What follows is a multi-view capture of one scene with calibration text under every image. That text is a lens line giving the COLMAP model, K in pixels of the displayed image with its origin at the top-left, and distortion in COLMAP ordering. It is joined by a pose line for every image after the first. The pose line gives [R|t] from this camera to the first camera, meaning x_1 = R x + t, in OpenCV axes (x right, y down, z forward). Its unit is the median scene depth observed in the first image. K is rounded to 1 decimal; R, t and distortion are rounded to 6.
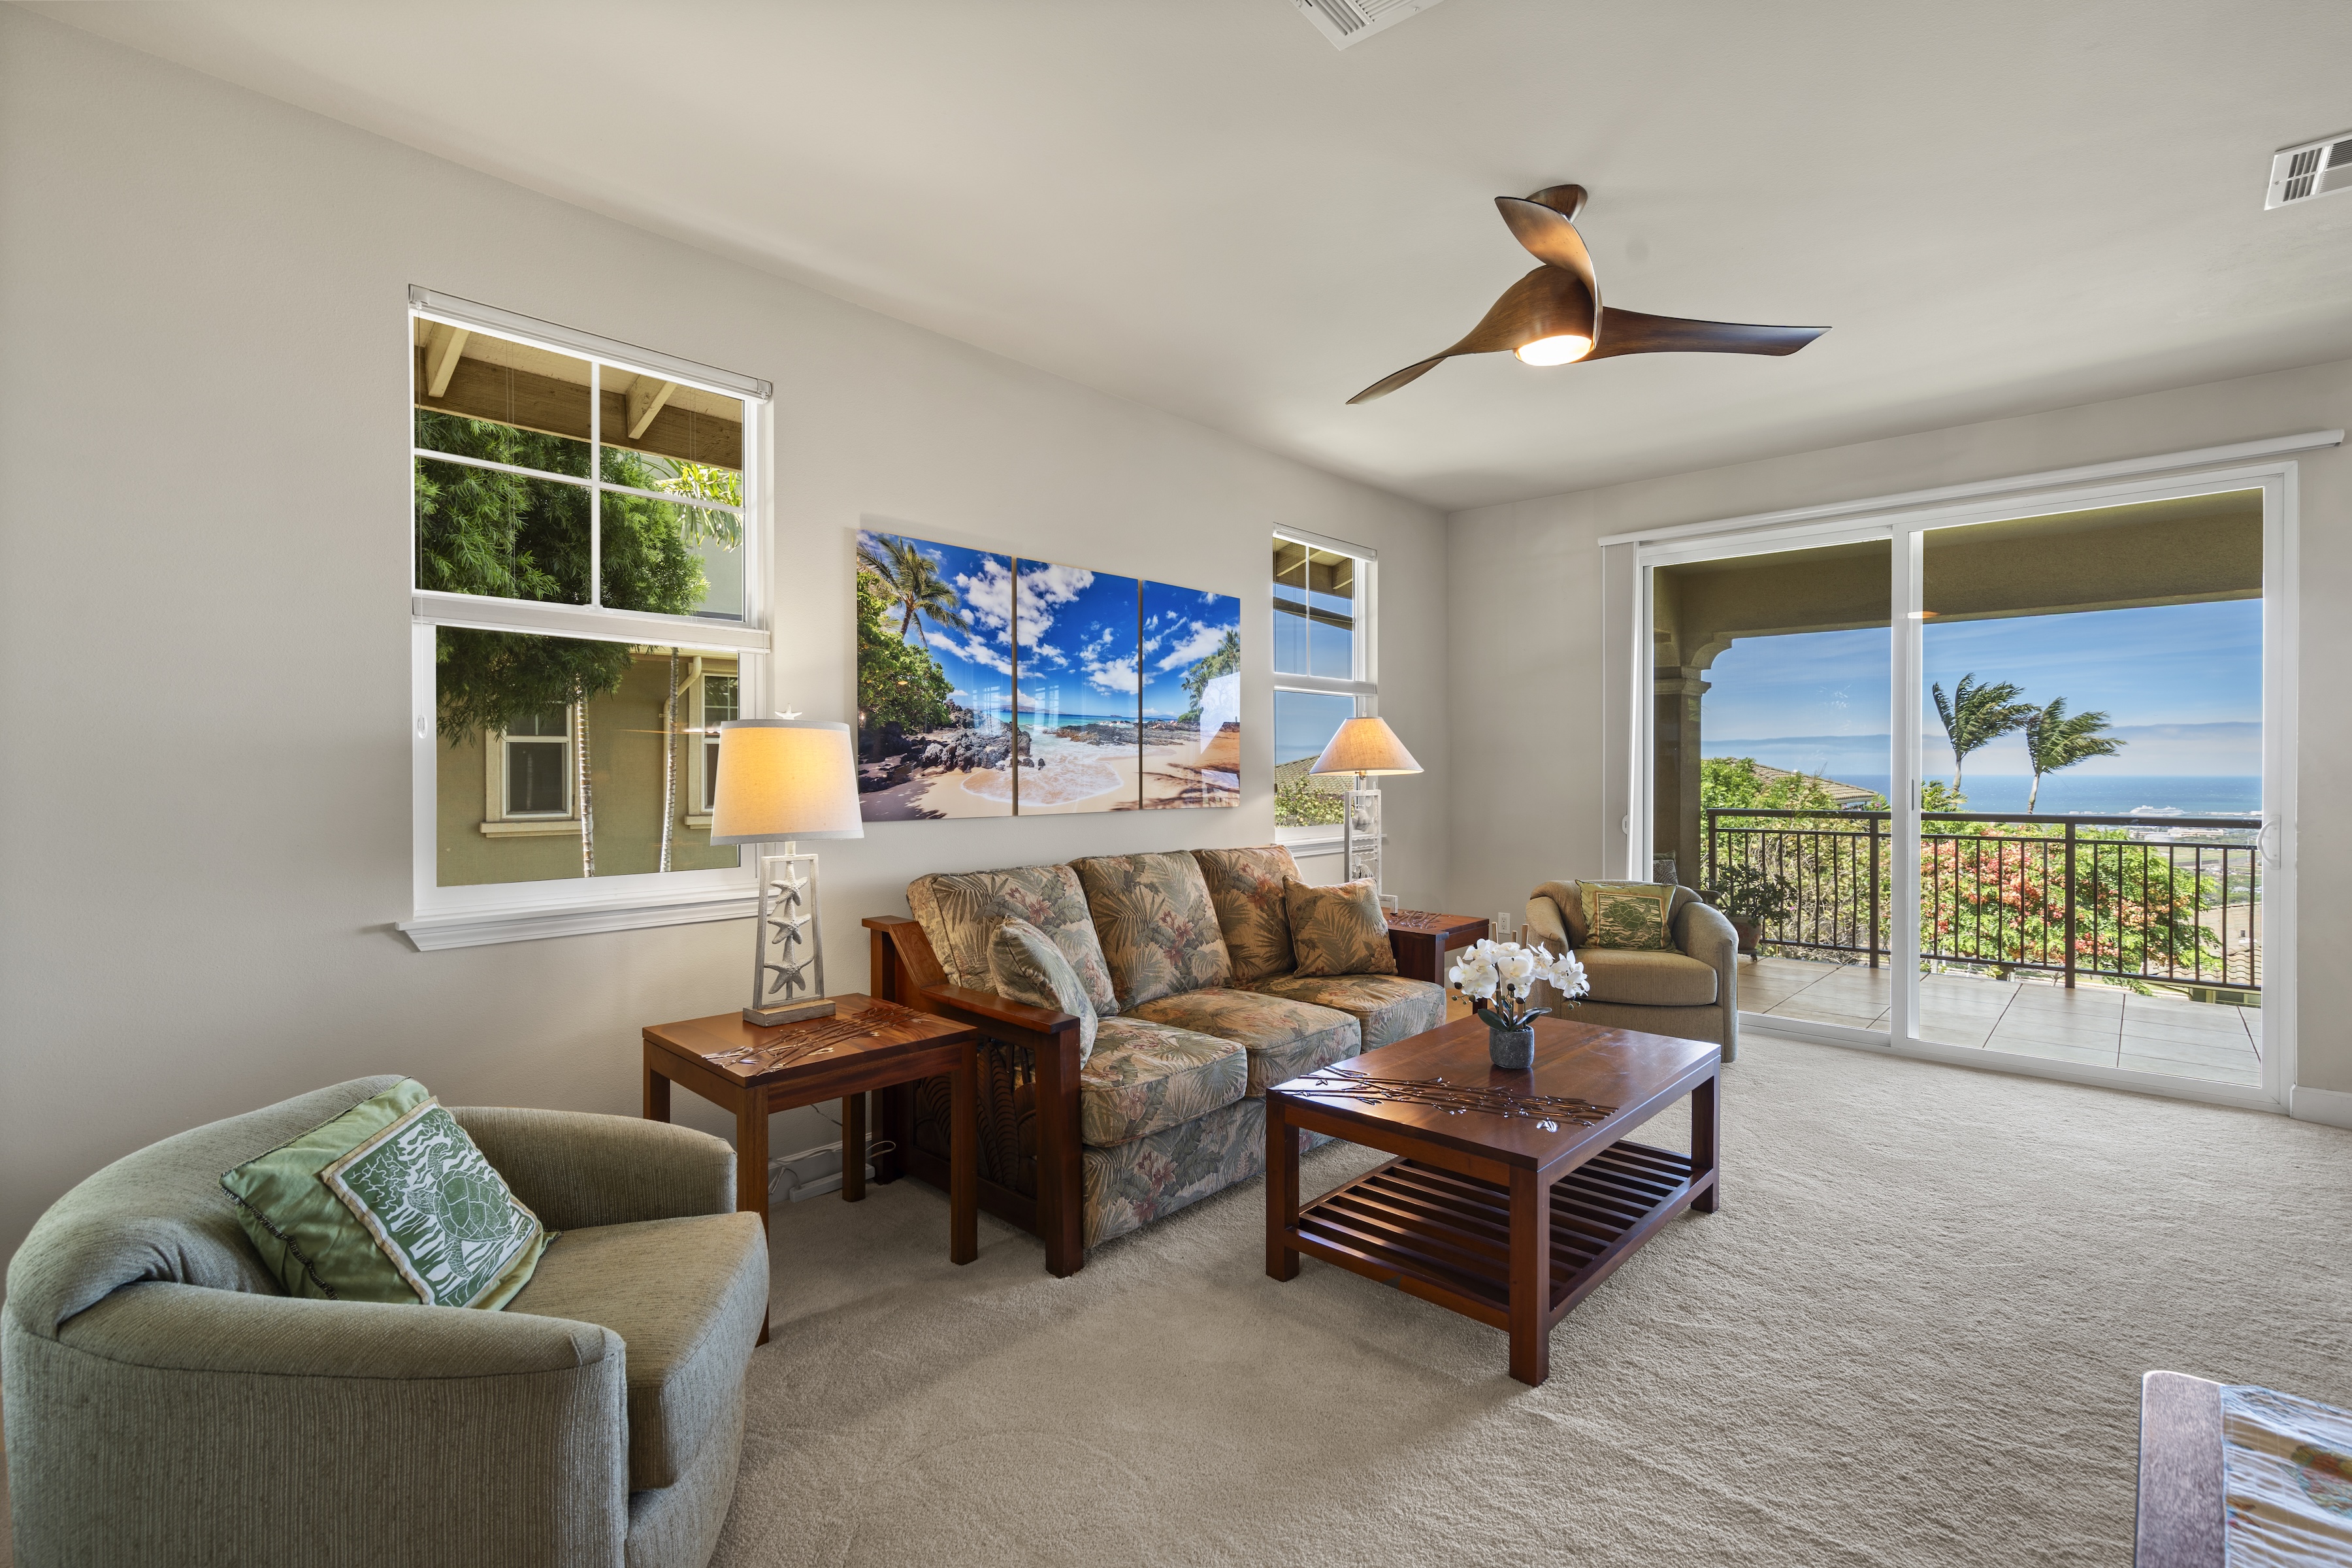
lens RADIAL K [[1069.5, 0, 1183.1], [0, 1069.5, 776.1], [0, 0, 1]] dist [-0.004312, 0.002673]
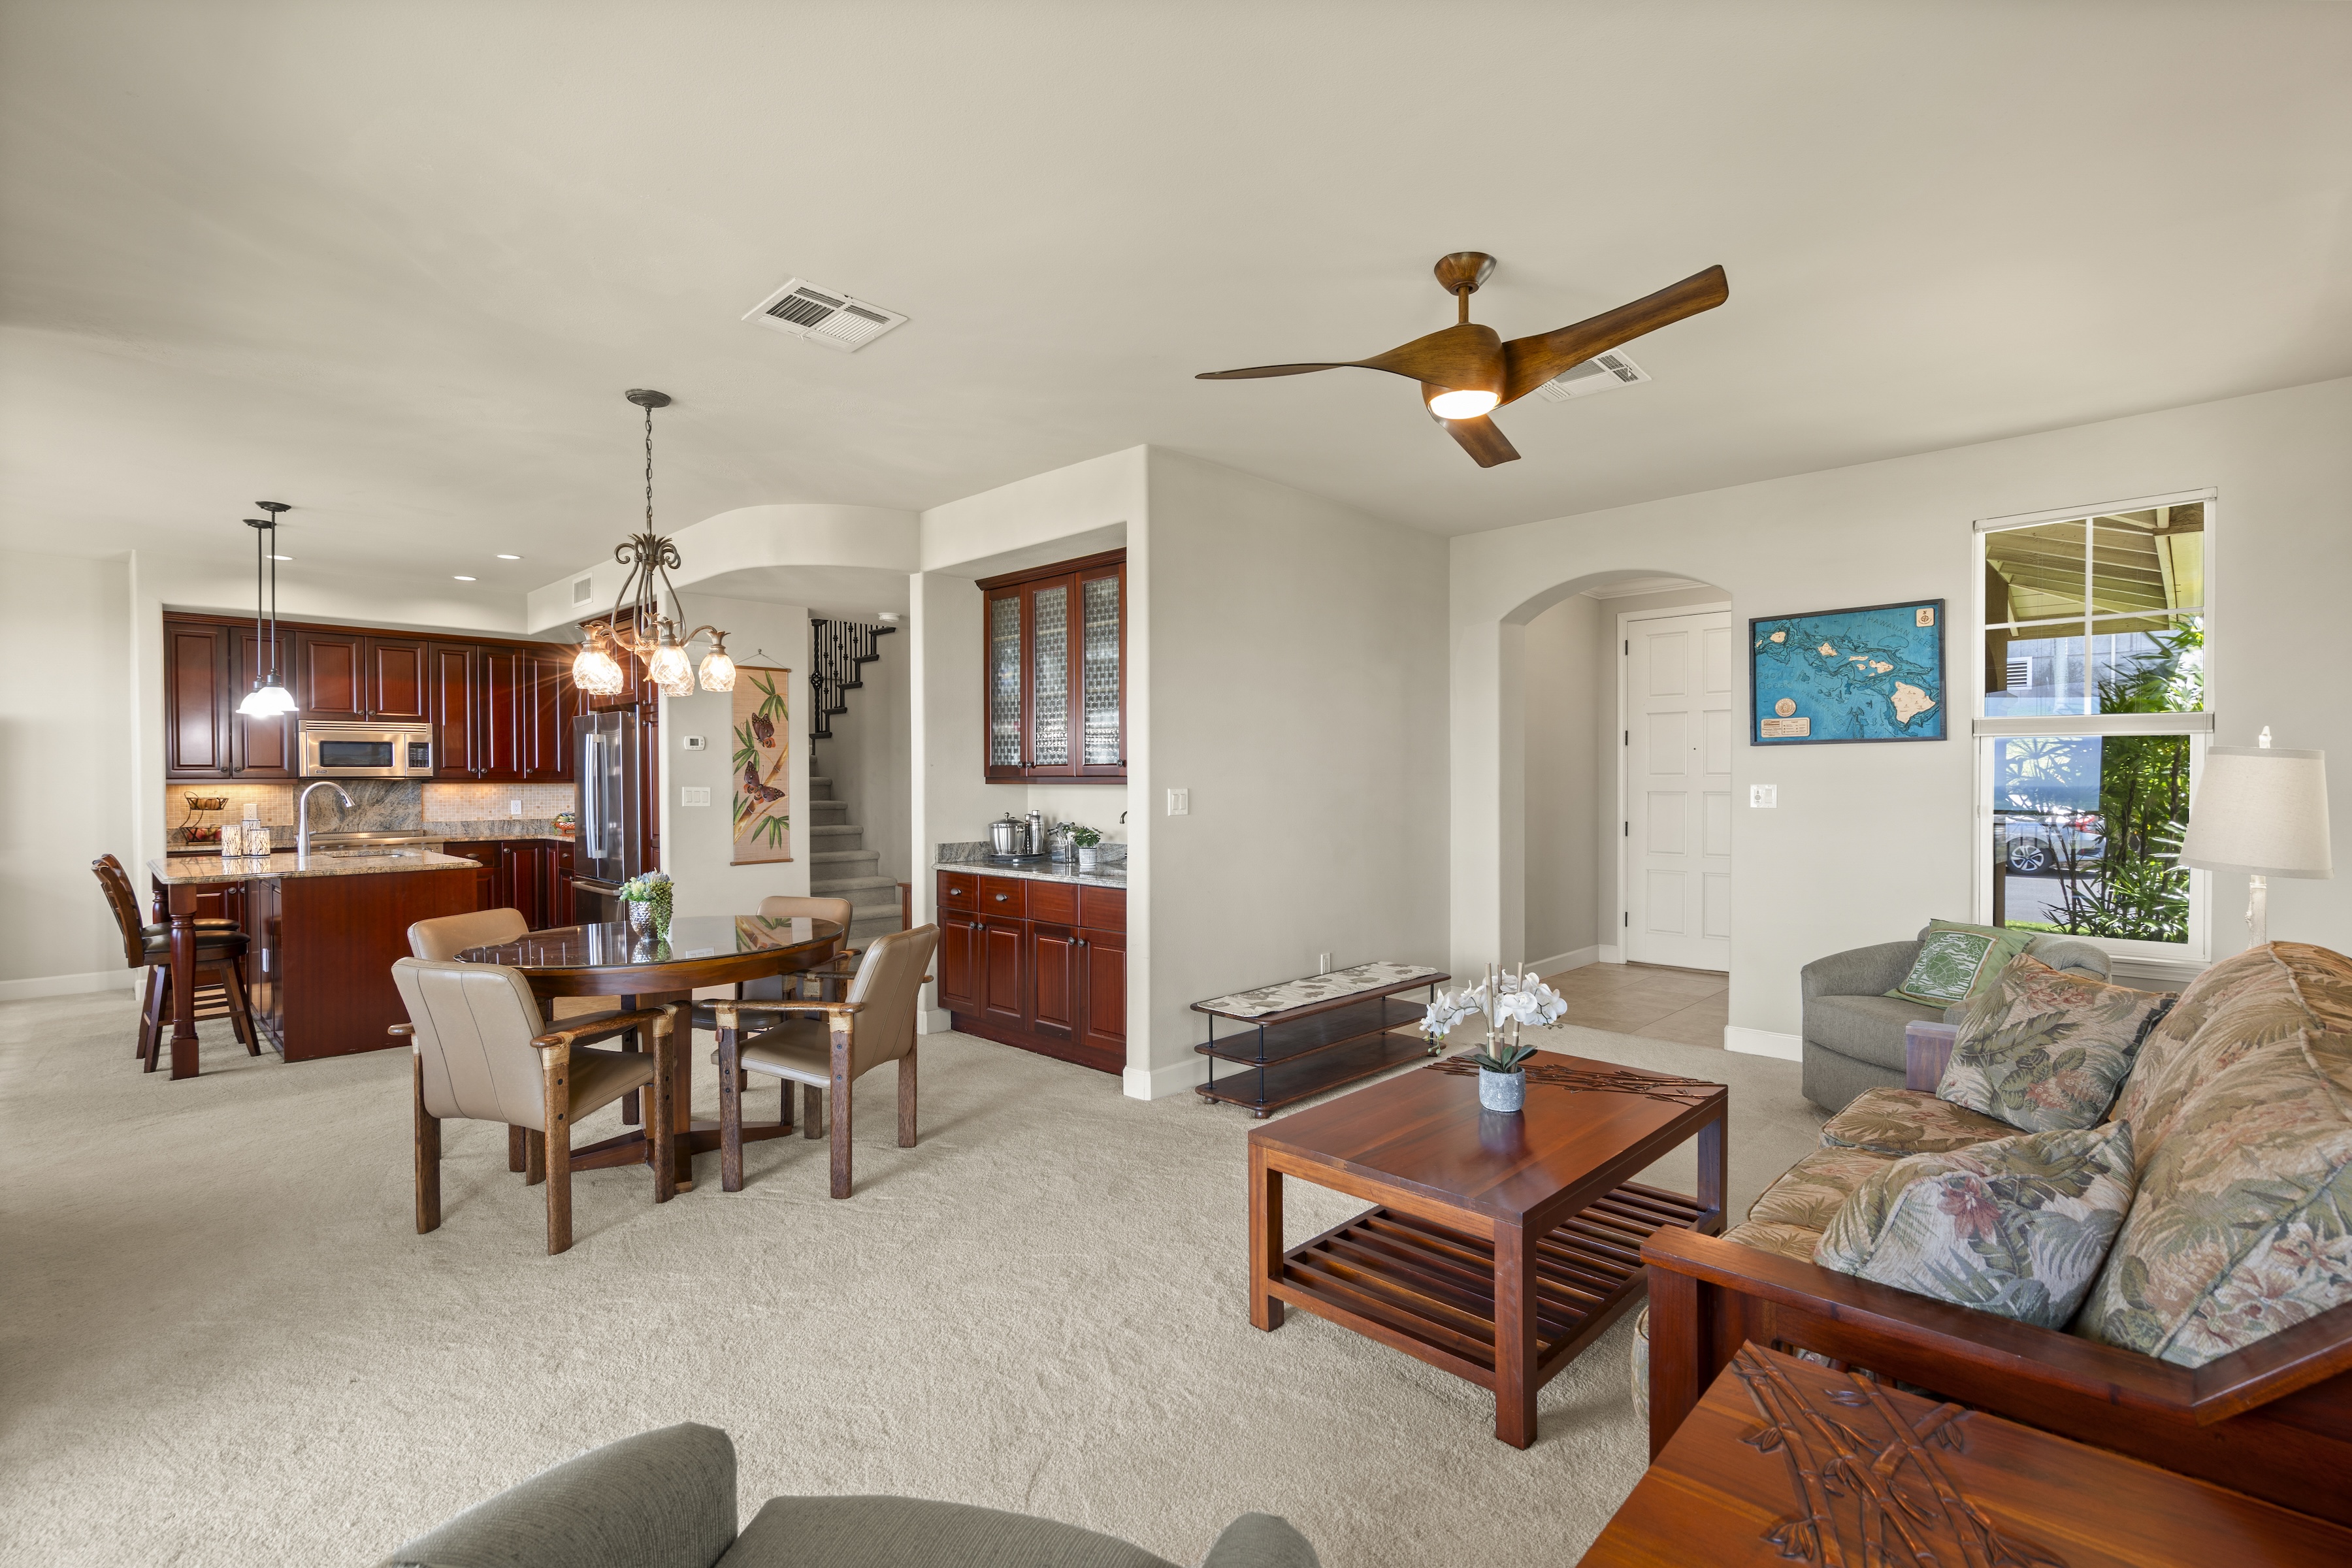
lens RADIAL K [[1069.5, 0, 1179.8], [0, 1069.5, 801.4], [0, 0, 1]] dist [-0.004312, 0.002673]
pose [[-0.999664, 0.005321, 0.025360, 0.442418], [0.006039, 0.999581, 0.028312, -0.025299], [-0.025199, 0.028455, -0.999277, 1.518730]]
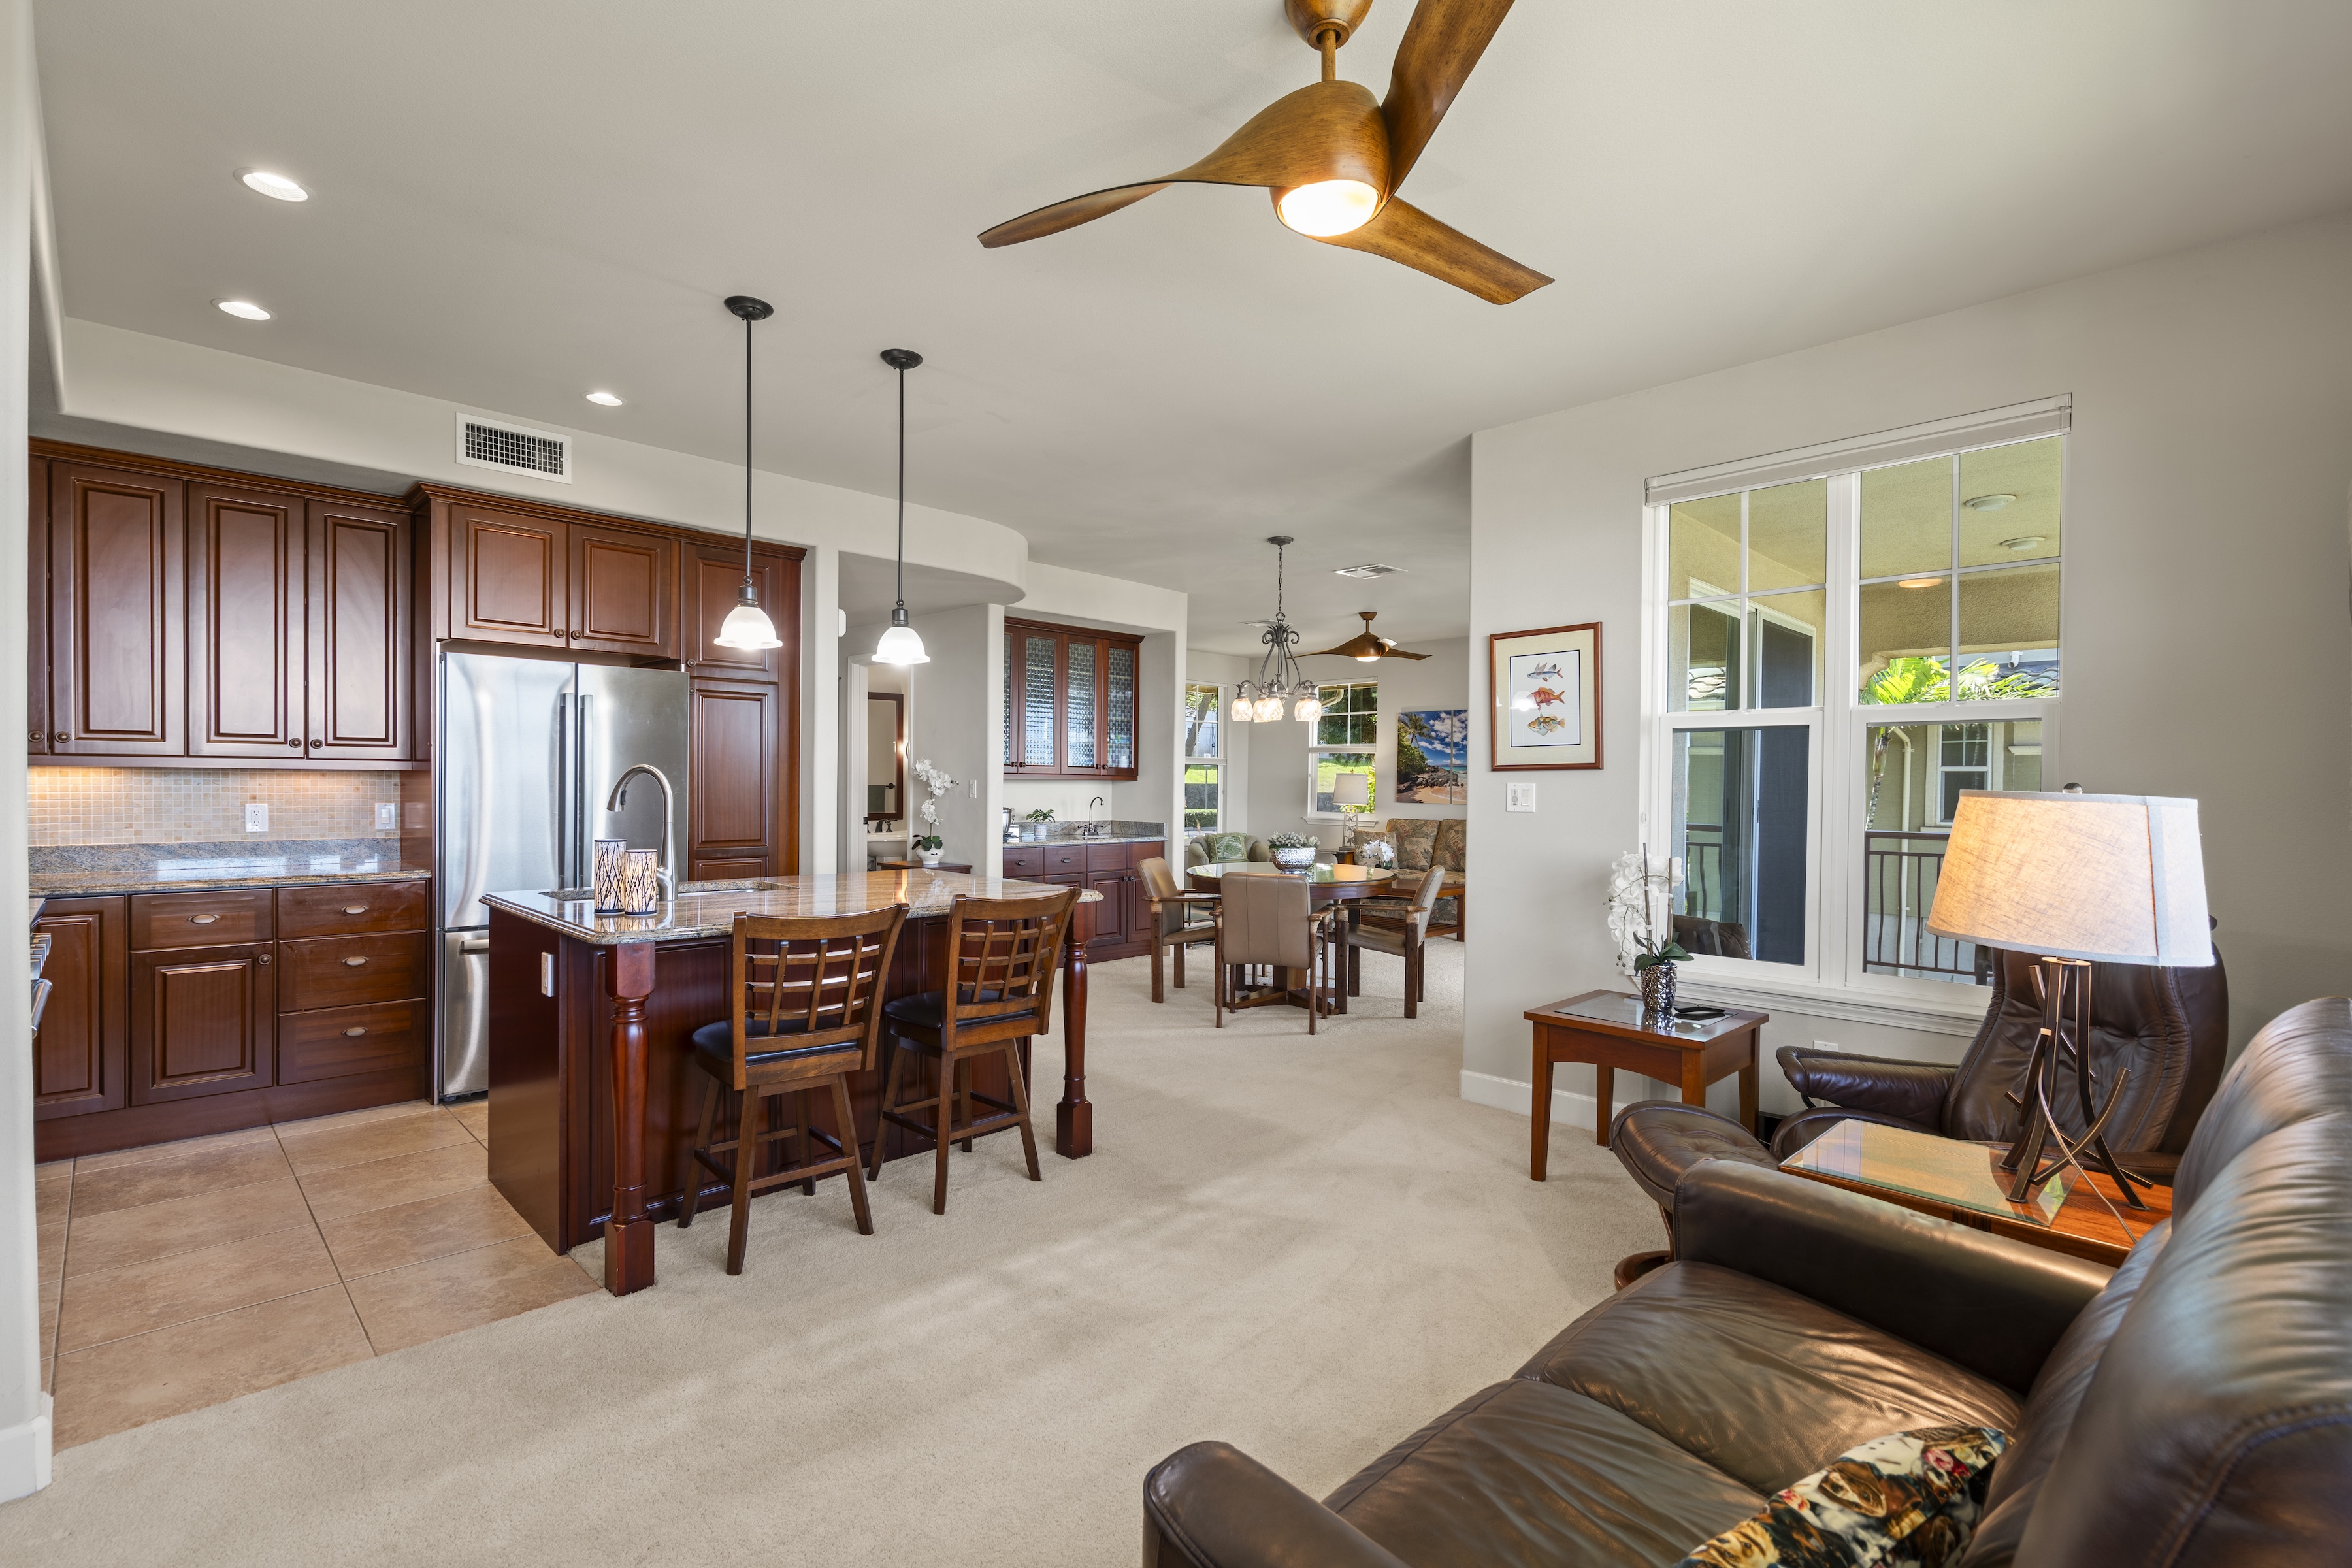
lens RADIAL K [[1069.5, 0, 1171.8], [0, 1069.5, 798.9], [0, 0, 1]] dist [-0.004312, 0.002673]
pose [[-0.042542, 0.016683, -0.998955, 2.662440], [-0.018968, 0.999667, 0.017503, -0.010664], [0.998915, 0.019693, -0.042212, 0.400470]]
